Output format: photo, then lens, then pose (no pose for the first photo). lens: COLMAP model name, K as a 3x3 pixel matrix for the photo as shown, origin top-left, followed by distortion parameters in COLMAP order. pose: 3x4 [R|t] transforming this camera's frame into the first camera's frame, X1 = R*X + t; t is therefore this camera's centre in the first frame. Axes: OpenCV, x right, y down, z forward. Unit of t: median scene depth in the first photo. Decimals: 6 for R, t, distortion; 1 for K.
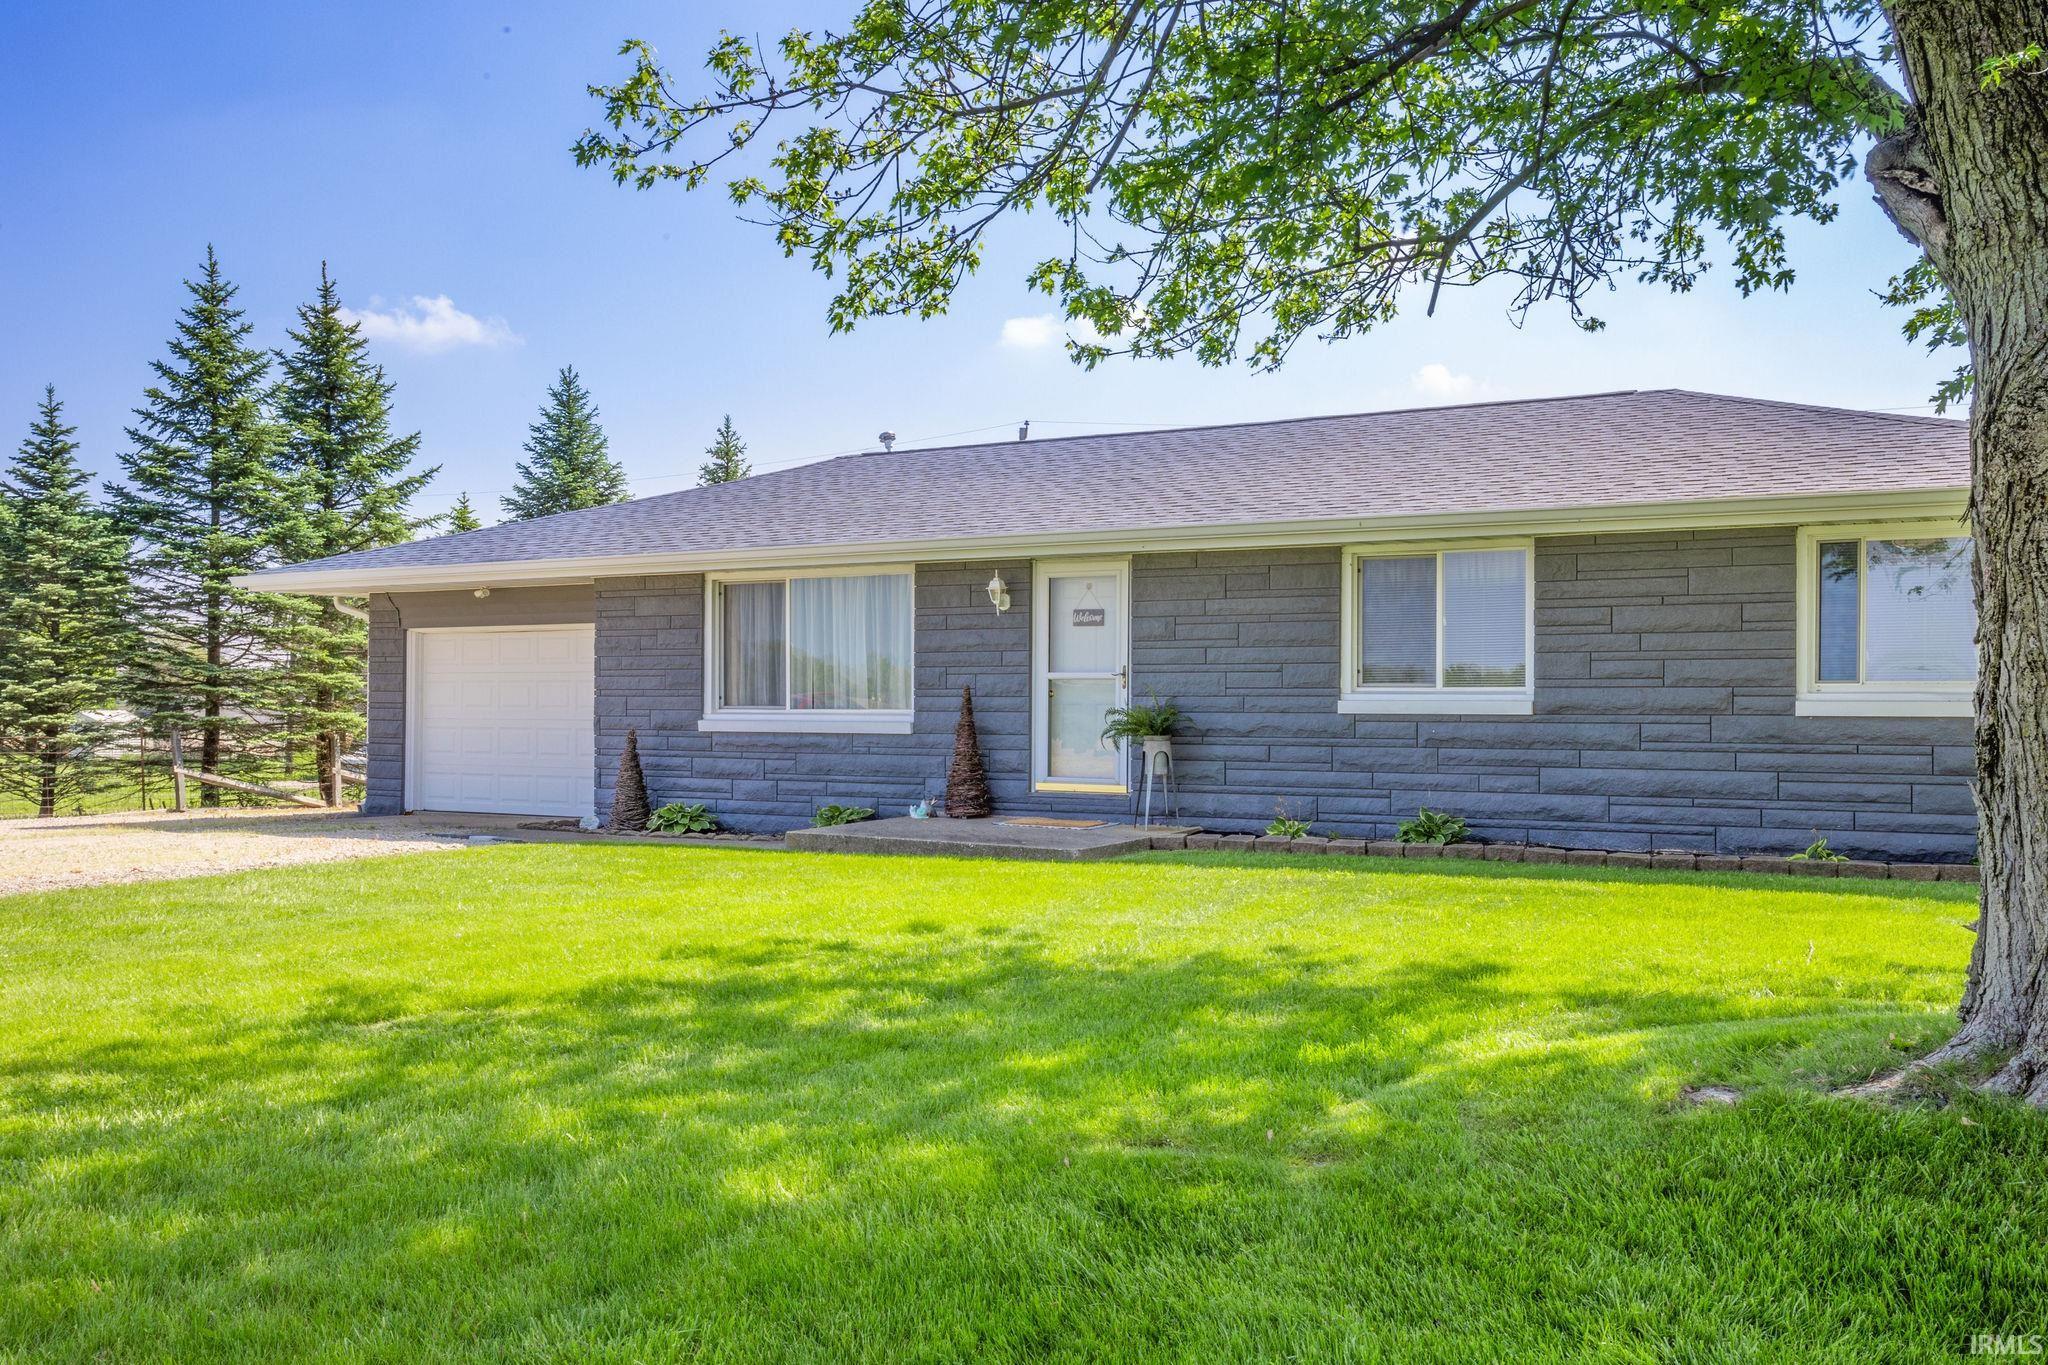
lens RADIAL K [[1835.5, 0, 1034.0], [0, 1835.5, 682.3], [0, 0, 1]] dist [0.029624, 0.006405]
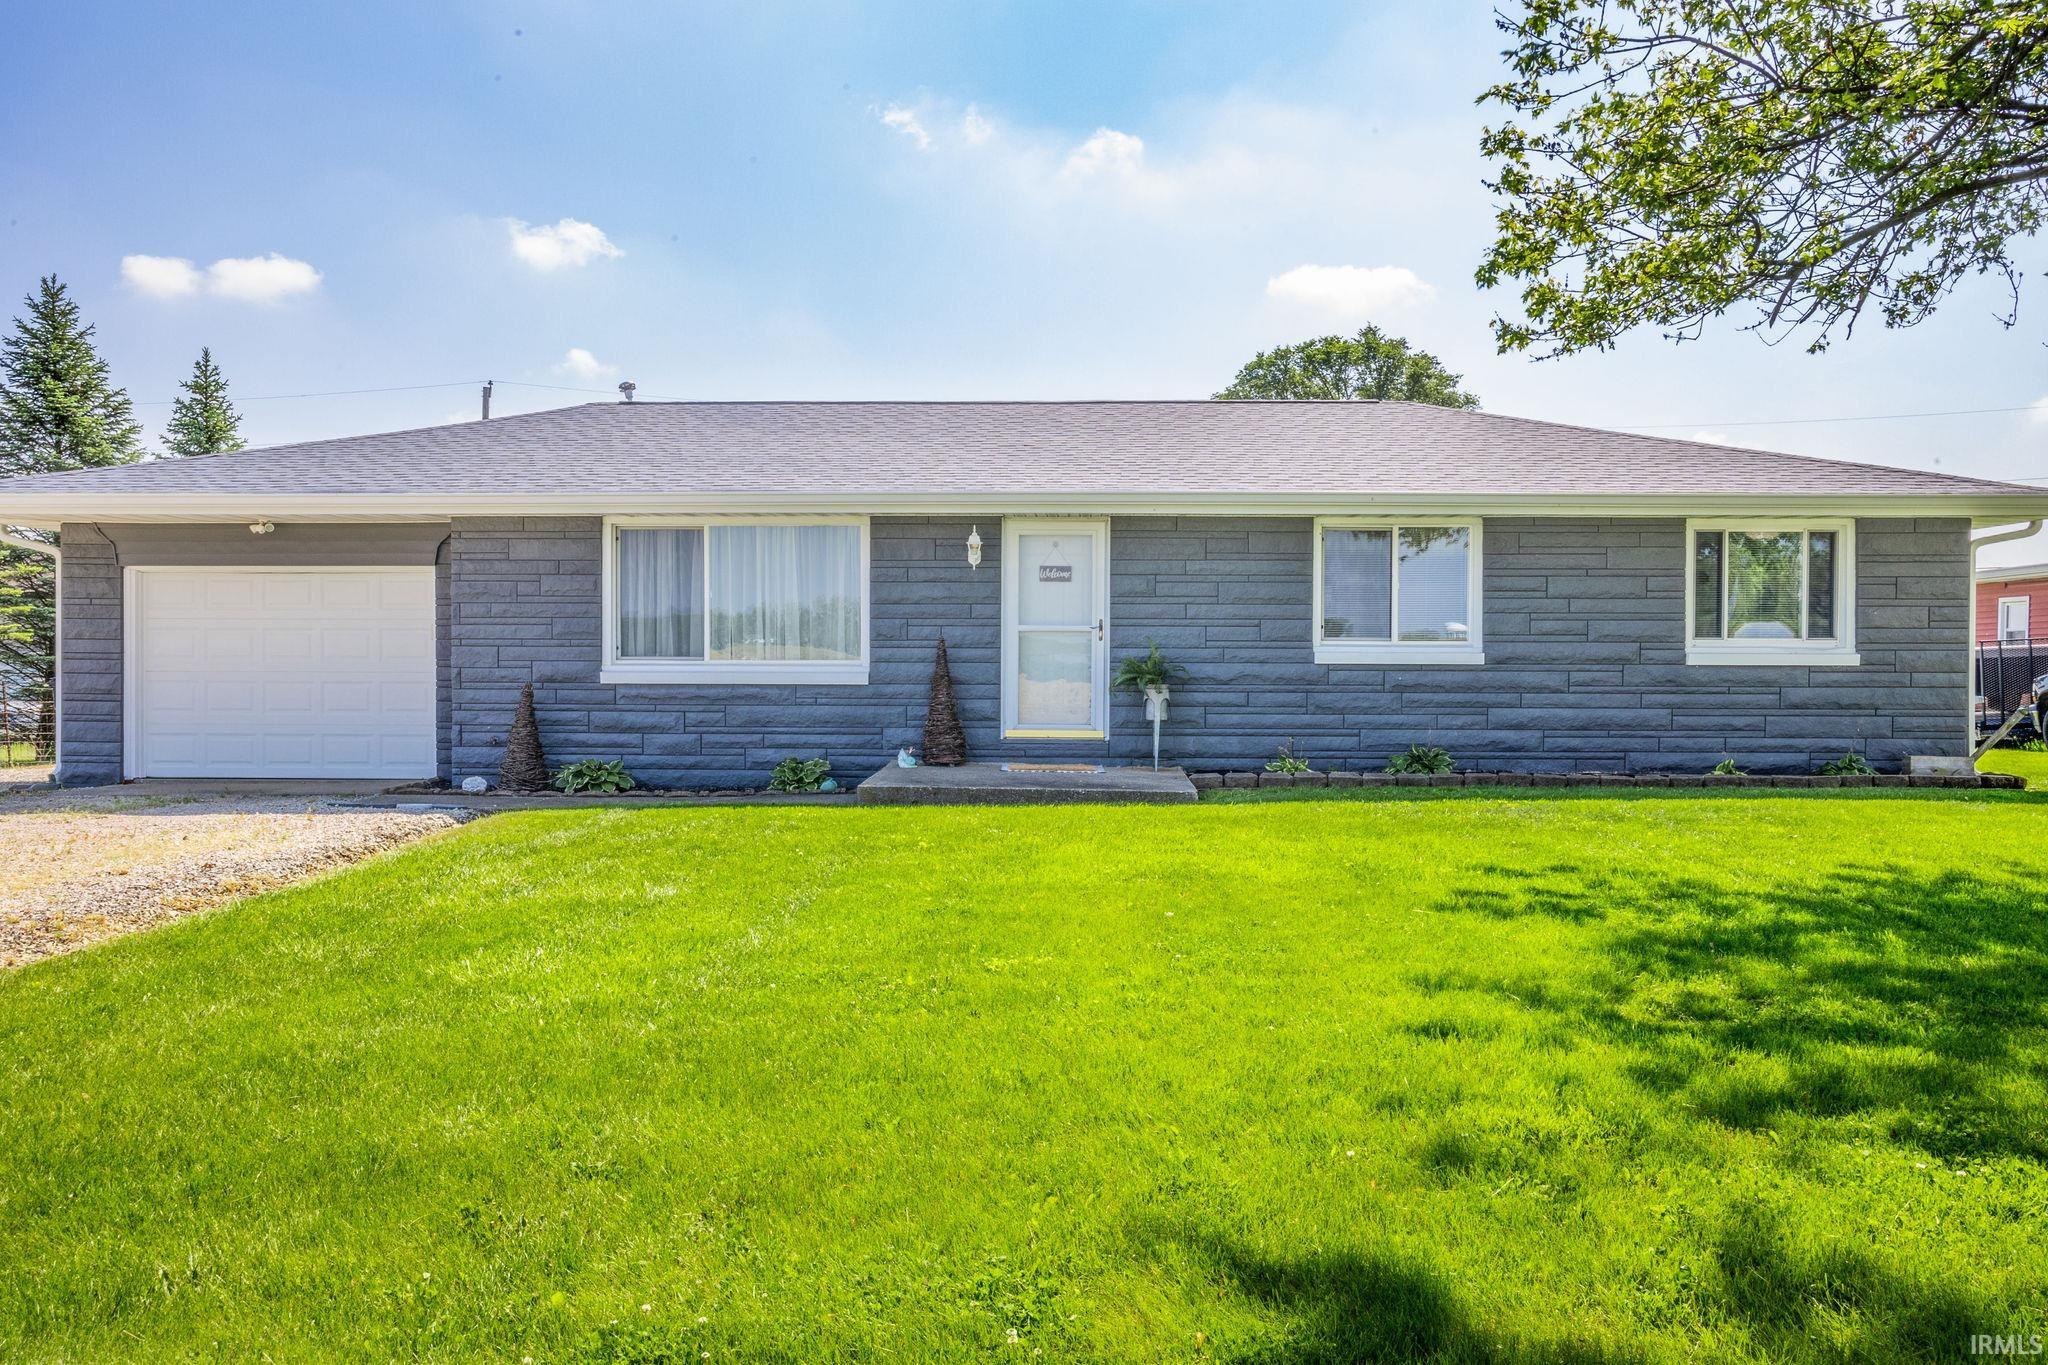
lens RADIAL K [[1558.7, 0, 1035.6], [0, 1558.7, 673.2], [0, 0, 1]] dist [0.007792, 0.011174]
pose [[0.878114, -0.004672, 0.478428, -0.414030], [-0.006460, 0.999745, 0.021620, 0.002862], [-0.478407, -0.022076, 0.877861, 0.210426]]
